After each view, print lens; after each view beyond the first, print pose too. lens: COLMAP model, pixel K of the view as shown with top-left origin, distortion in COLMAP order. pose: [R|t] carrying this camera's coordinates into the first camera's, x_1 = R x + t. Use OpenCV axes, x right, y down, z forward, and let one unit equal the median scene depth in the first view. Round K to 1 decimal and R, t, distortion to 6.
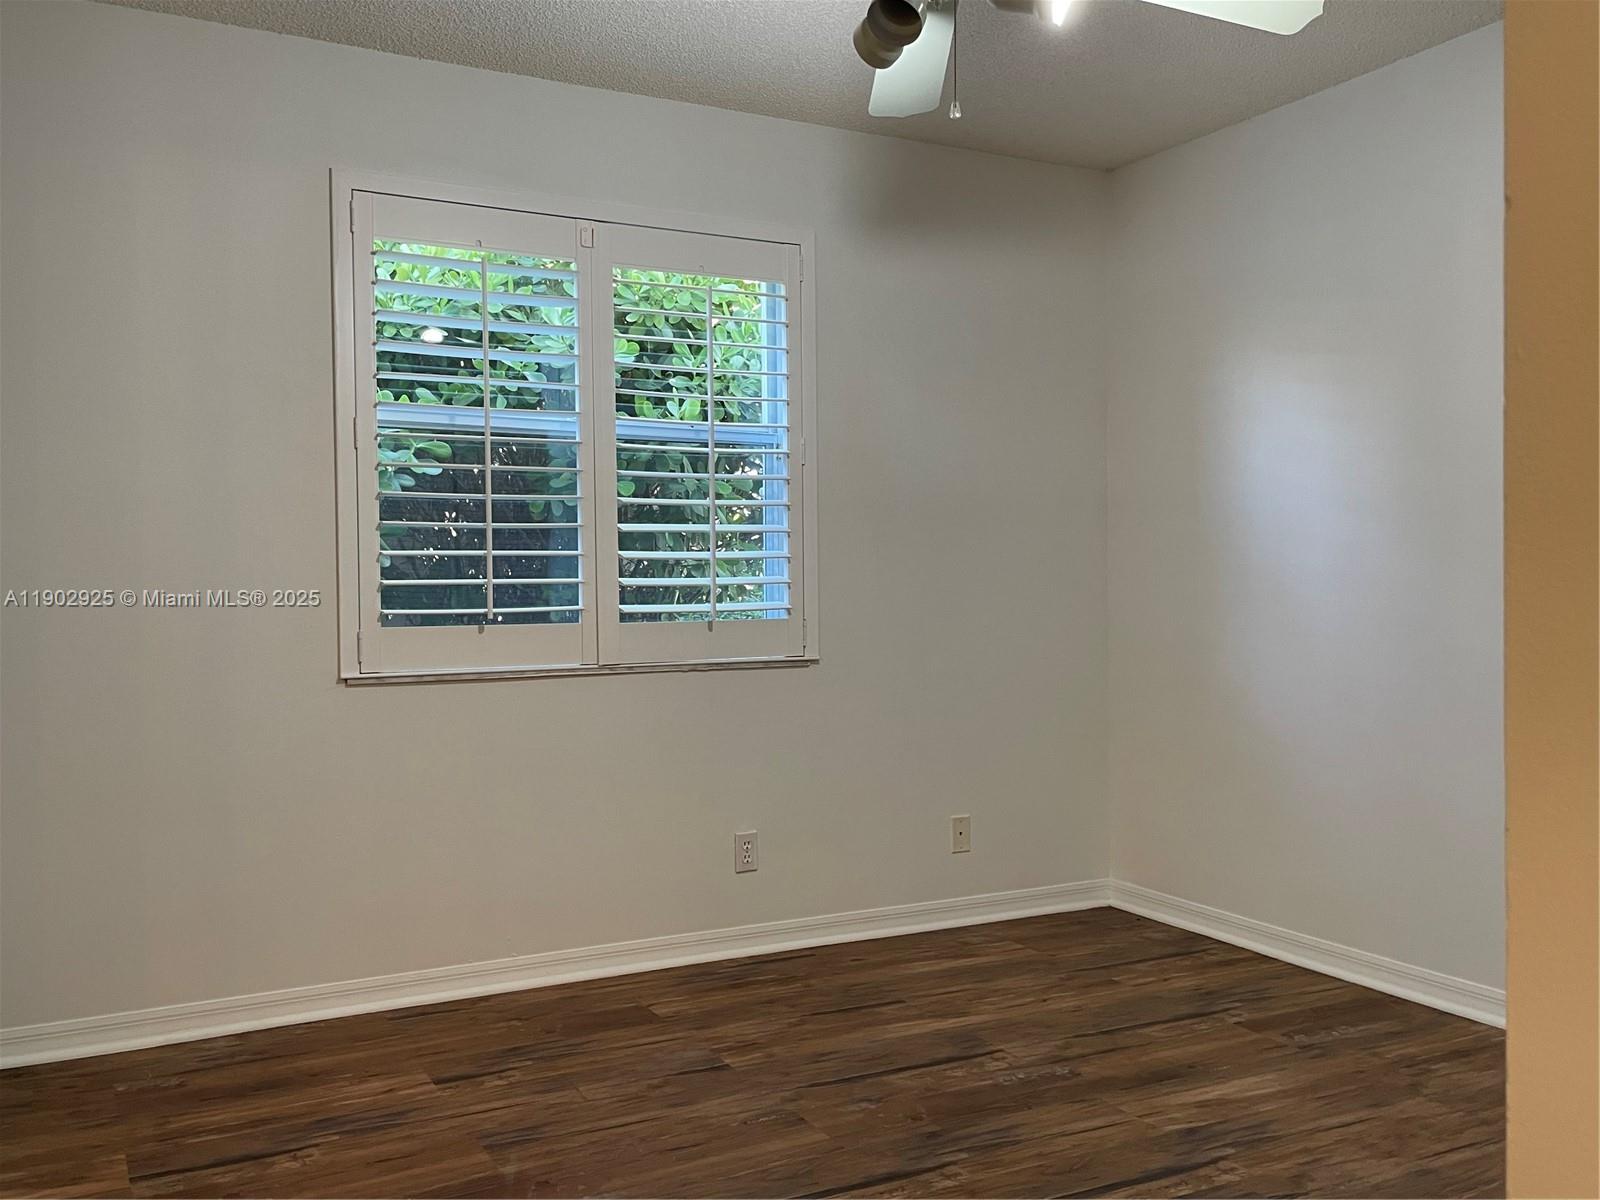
lens RADIAL K [[1403.8, 0, 804.5], [0, 1403.8, 591.1], [0, 0, 1]] dist [0.087027, -0.108810]
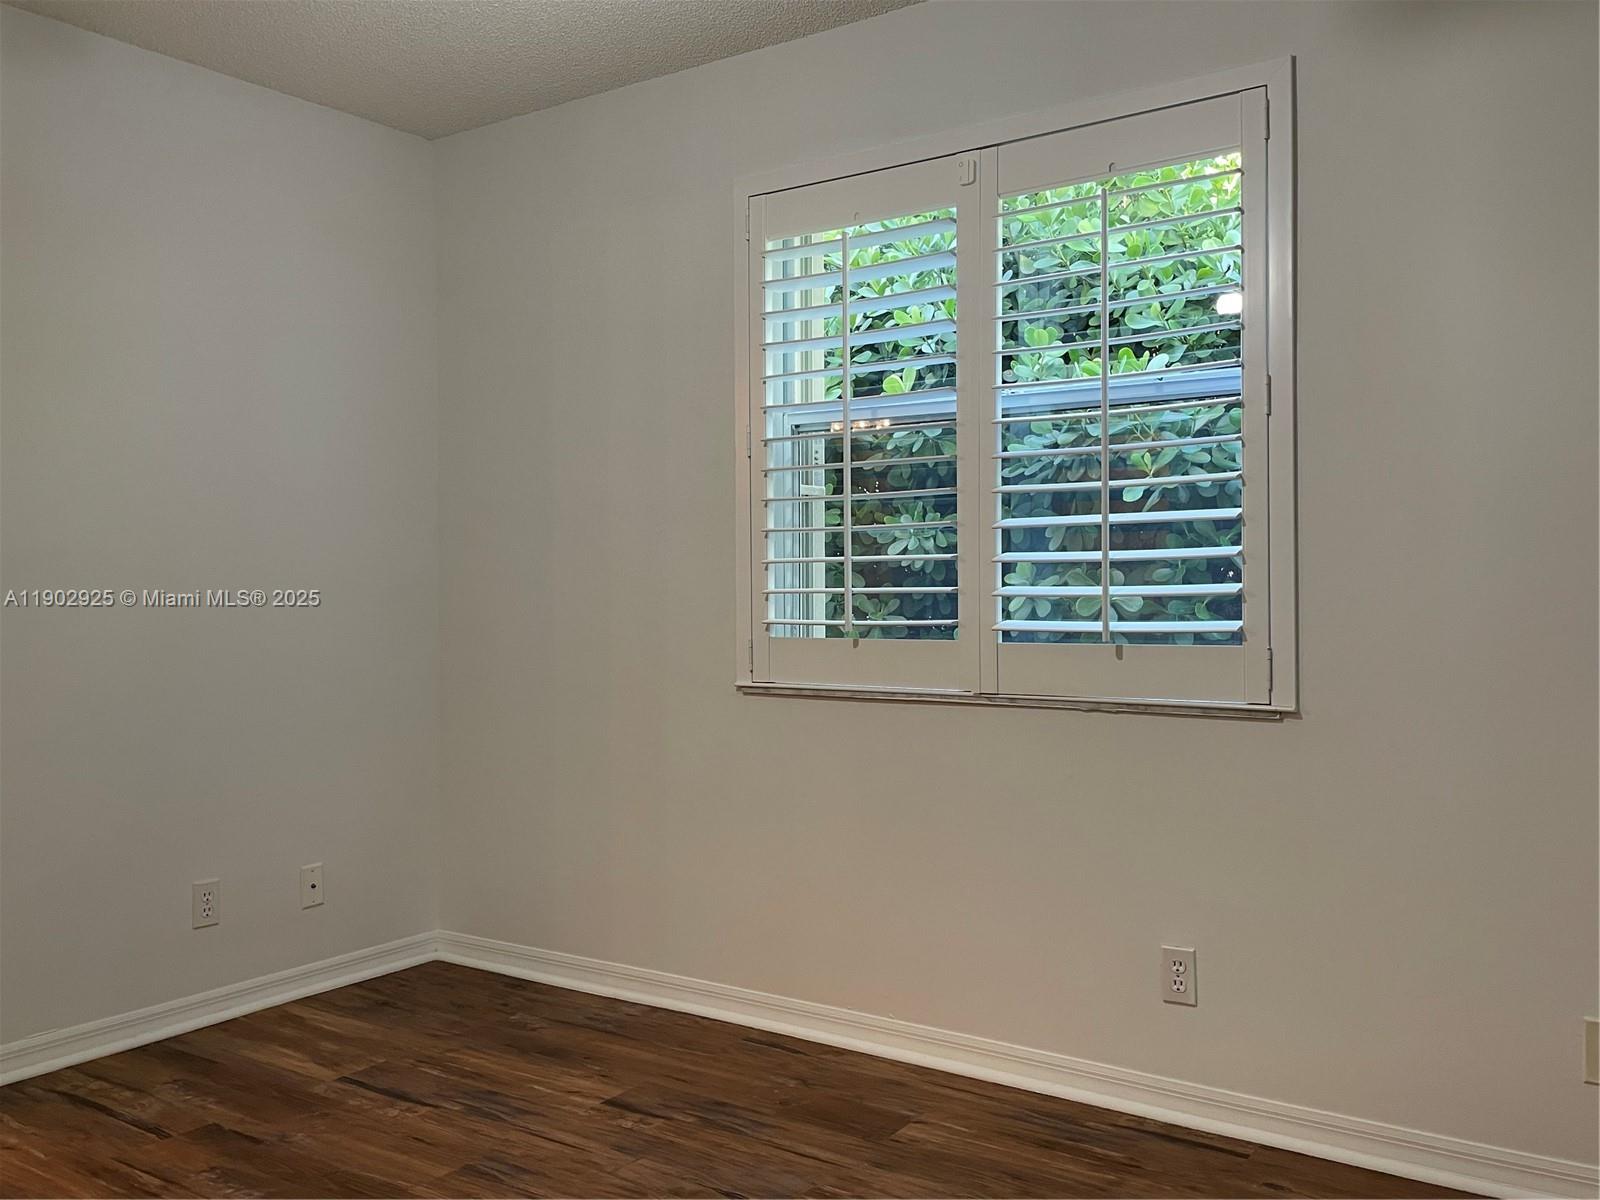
lens RADIAL K [[1403.8, 0, 800.3], [0, 1403.8, 600.9], [0, 0, 1]] dist [0.087027, -0.108810]
pose [[0.452705, 0.012055, -0.891579, 0.581468], [-0.009040, 0.999919, 0.008930, -0.007847], [0.891615, 0.004017, 0.452777, 0.587779]]
